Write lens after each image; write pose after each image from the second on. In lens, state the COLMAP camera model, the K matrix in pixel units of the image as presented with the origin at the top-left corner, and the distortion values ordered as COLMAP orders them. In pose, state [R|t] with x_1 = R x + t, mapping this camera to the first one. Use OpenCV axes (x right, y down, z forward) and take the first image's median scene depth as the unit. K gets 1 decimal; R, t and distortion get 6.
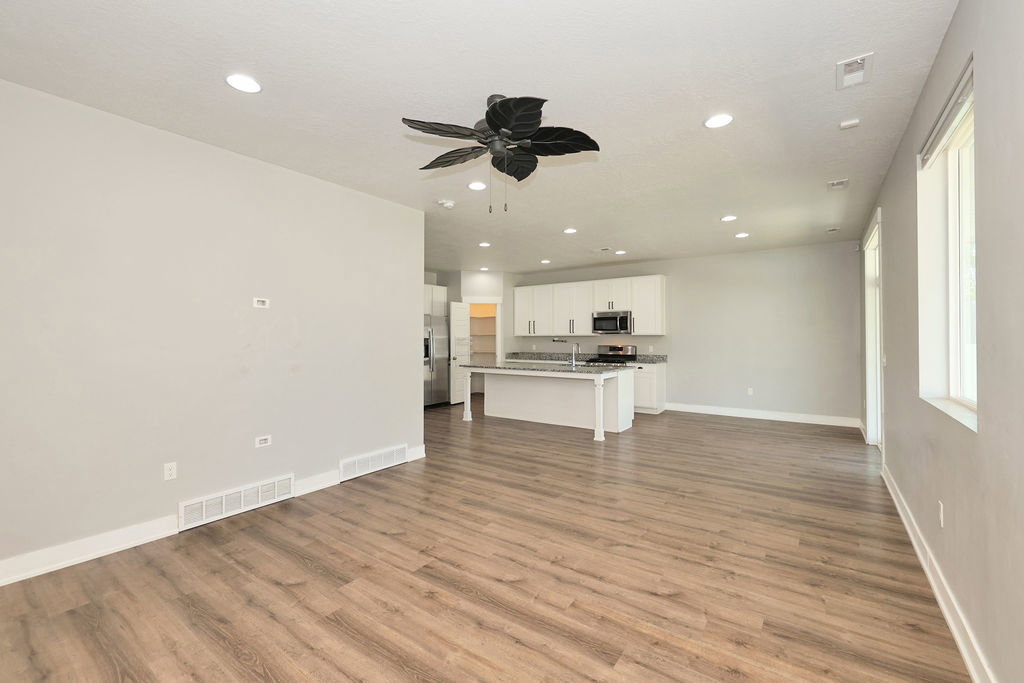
lens RADIAL K [[429.7, 0, 511.6], [0, 429.7, 336.3], [0, 0, 1]] dist [0.000423, -0.000122]
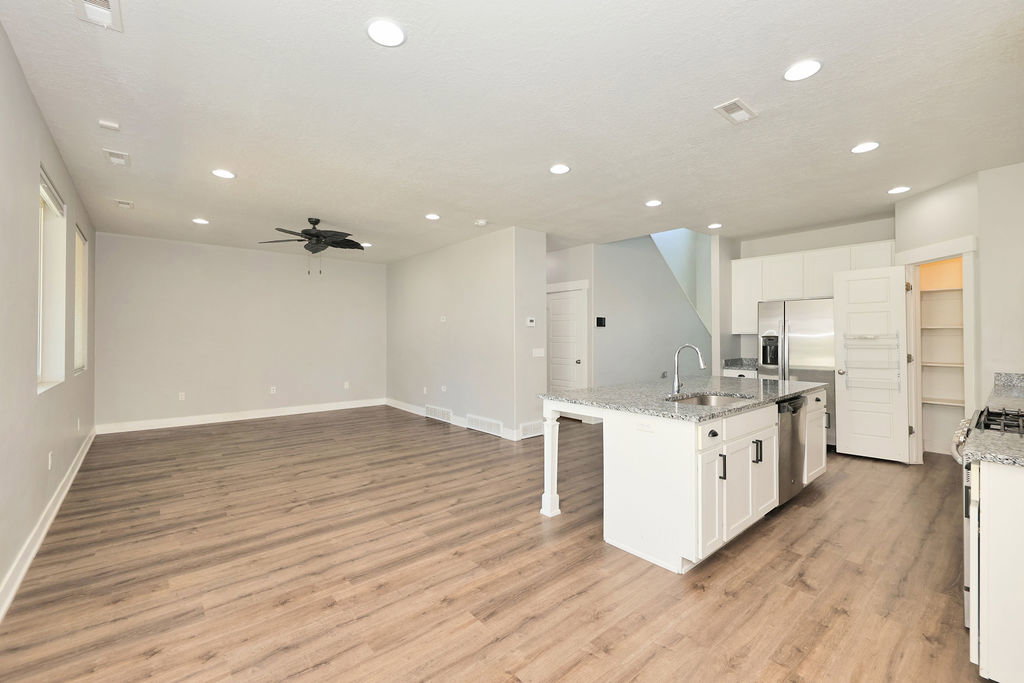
lens RADIAL K [[429.7, 0, 511.6], [0, 429.7, 336.3], [0, 0, 1]] dist [0.000423, -0.000122]
pose [[-0.241174, -0.000117, -0.970482, 1.204558], [0.006253, 0.999979, -0.001675, 0.007478], [0.970462, -0.006473, -0.241169, 1.694601]]
